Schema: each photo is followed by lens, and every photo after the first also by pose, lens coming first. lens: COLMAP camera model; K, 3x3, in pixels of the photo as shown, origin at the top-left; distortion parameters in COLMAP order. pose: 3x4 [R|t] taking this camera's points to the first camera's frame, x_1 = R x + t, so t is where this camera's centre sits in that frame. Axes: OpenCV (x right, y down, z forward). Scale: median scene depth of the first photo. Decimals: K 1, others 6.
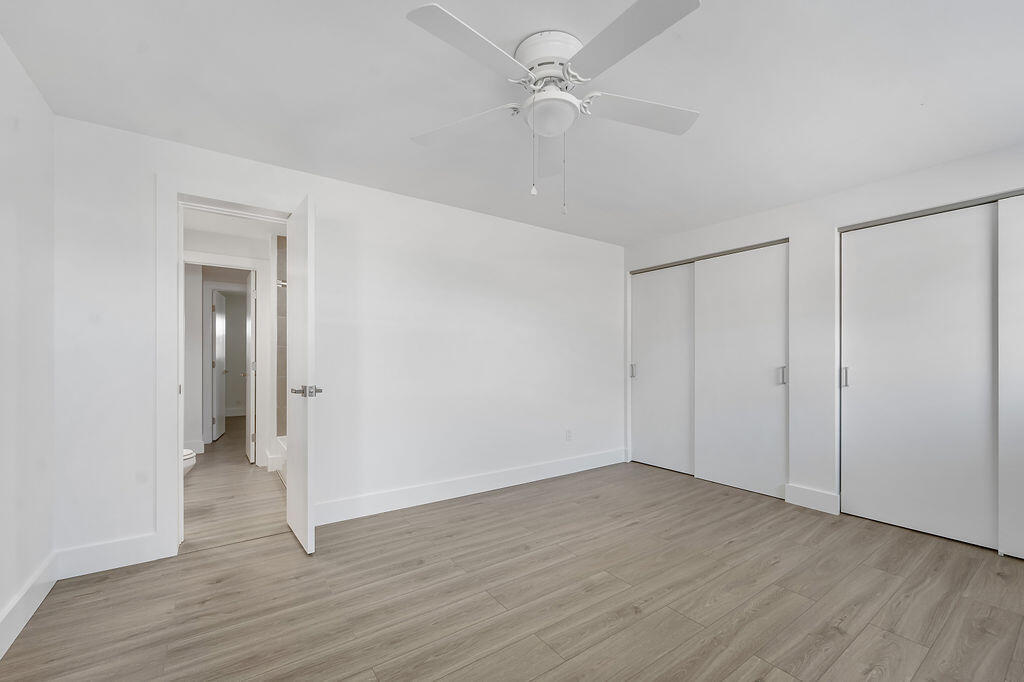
lens RADIAL K [[418.6, 0, 520.8], [0, 418.6, 357.6], [0, 0, 1]] dist [-0.000012, 0.000084]
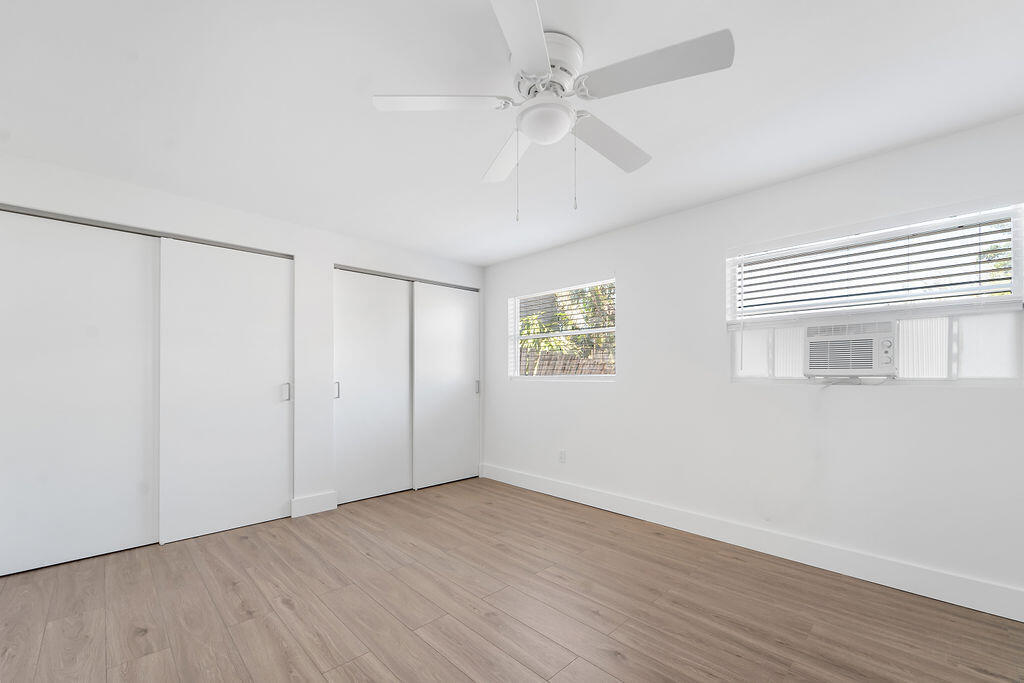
lens RADIAL K [[422.6, 0, 511.5], [0, 422.6, 371.4], [0, 0, 1]] dist [0.000106, -0.000138]
pose [[-0.141160, 0.006067, 0.989968, -0.497291], [-0.001962, 0.999978, -0.006408, -0.000591], [-0.989985, -0.002847, -0.141145, 0.697379]]
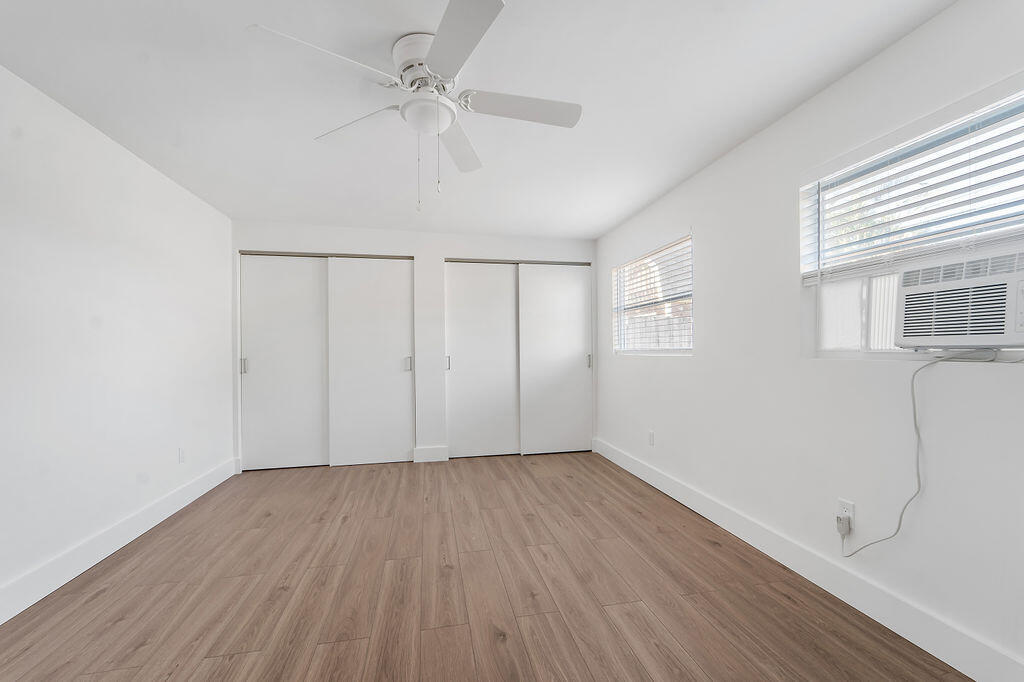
lens RADIAL K [[414.7, 0, 509.4], [0, 414.7, 346.9], [0, 0, 1]] dist [0.000390, -0.000090]
pose [[0.414776, 0.000970, 0.909923, -0.443945], [0.007579, 0.999961, -0.004521, -0.000397], [-0.909892, 0.008771, 0.414752, 0.231499]]
